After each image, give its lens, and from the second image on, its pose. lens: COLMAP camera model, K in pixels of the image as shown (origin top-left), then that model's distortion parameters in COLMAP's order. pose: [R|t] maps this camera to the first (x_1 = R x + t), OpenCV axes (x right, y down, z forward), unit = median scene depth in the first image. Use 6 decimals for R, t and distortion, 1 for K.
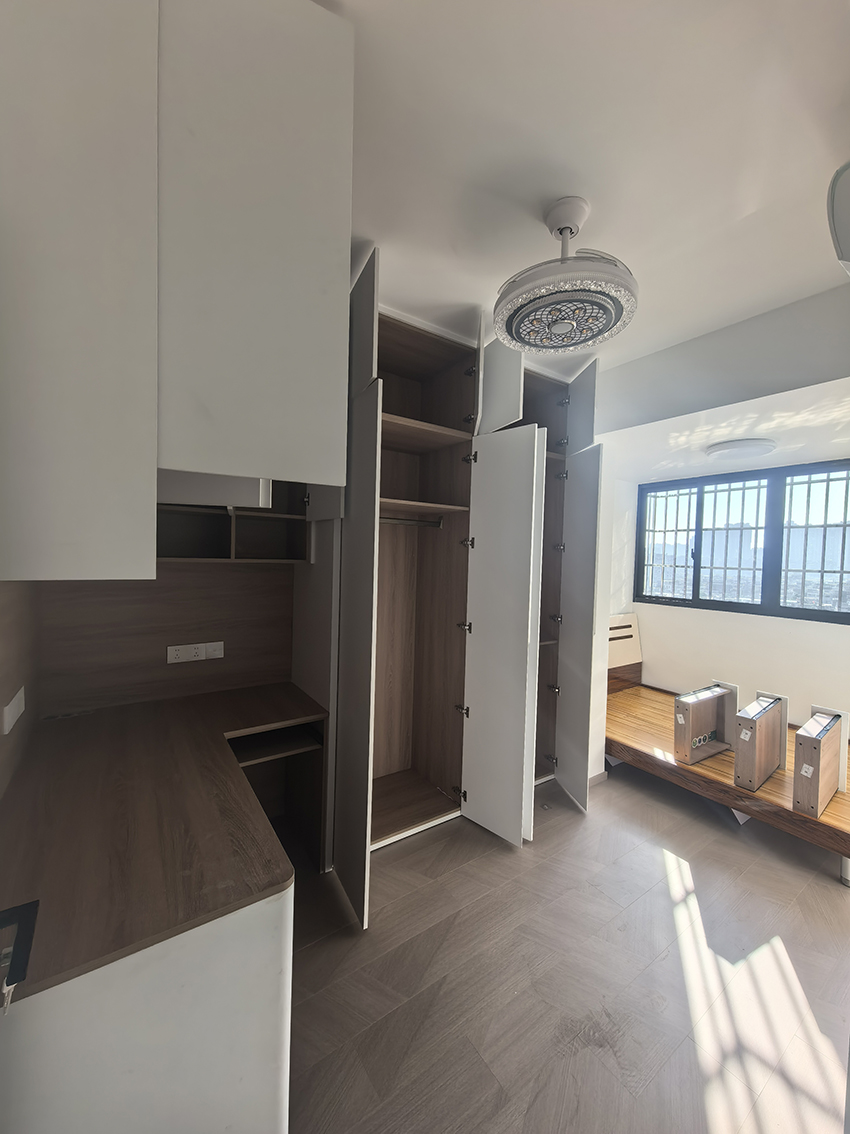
lens RADIAL K [[440.2, 0, 427.1], [0, 440.2, 565.7], [0, 0, 1]] dist [0.004635, -0.000720]
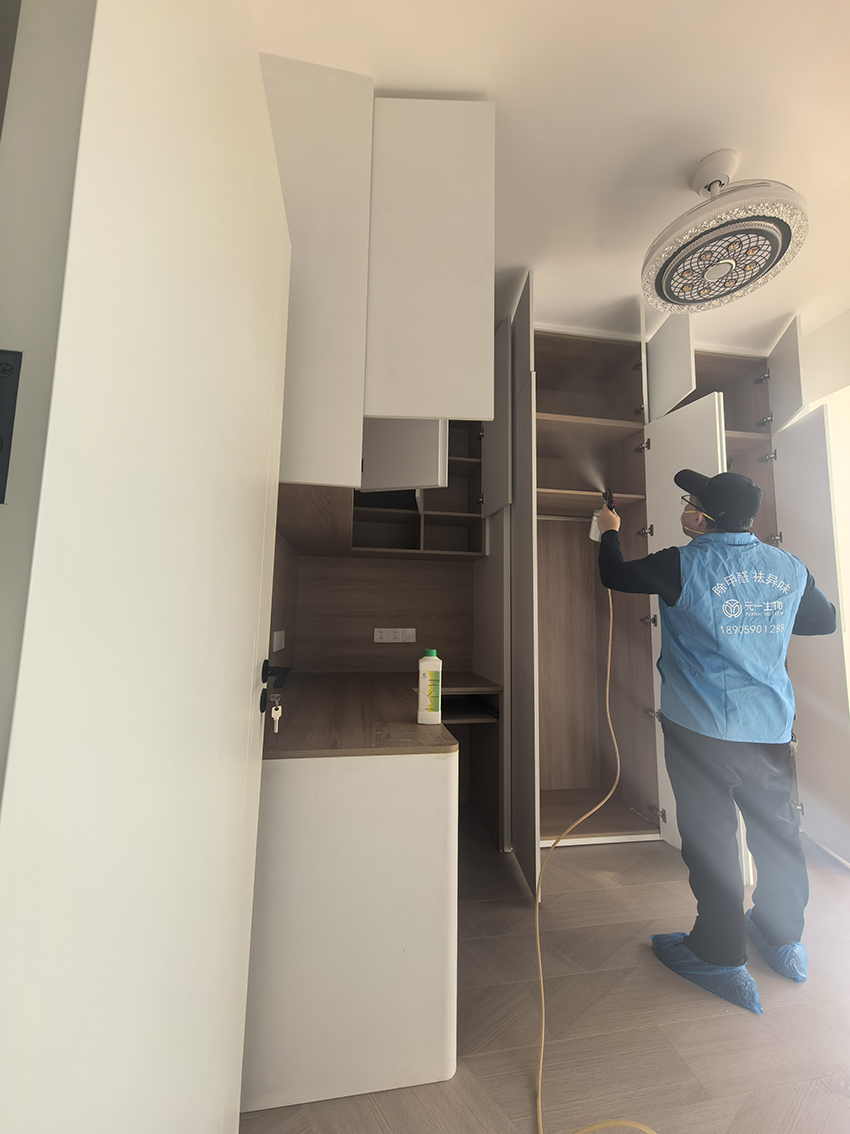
lens RADIAL K [[440.2, 0, 419.0], [0, 440.2, 569.5], [0, 0, 1]] dist [0.004635, -0.000720]
pose [[0.900942, -0.058861, -0.429928, 0.063117], [-0.005326, 0.989183, -0.146589, 0.202764], [0.433906, 0.134358, 0.890883, -0.066484]]
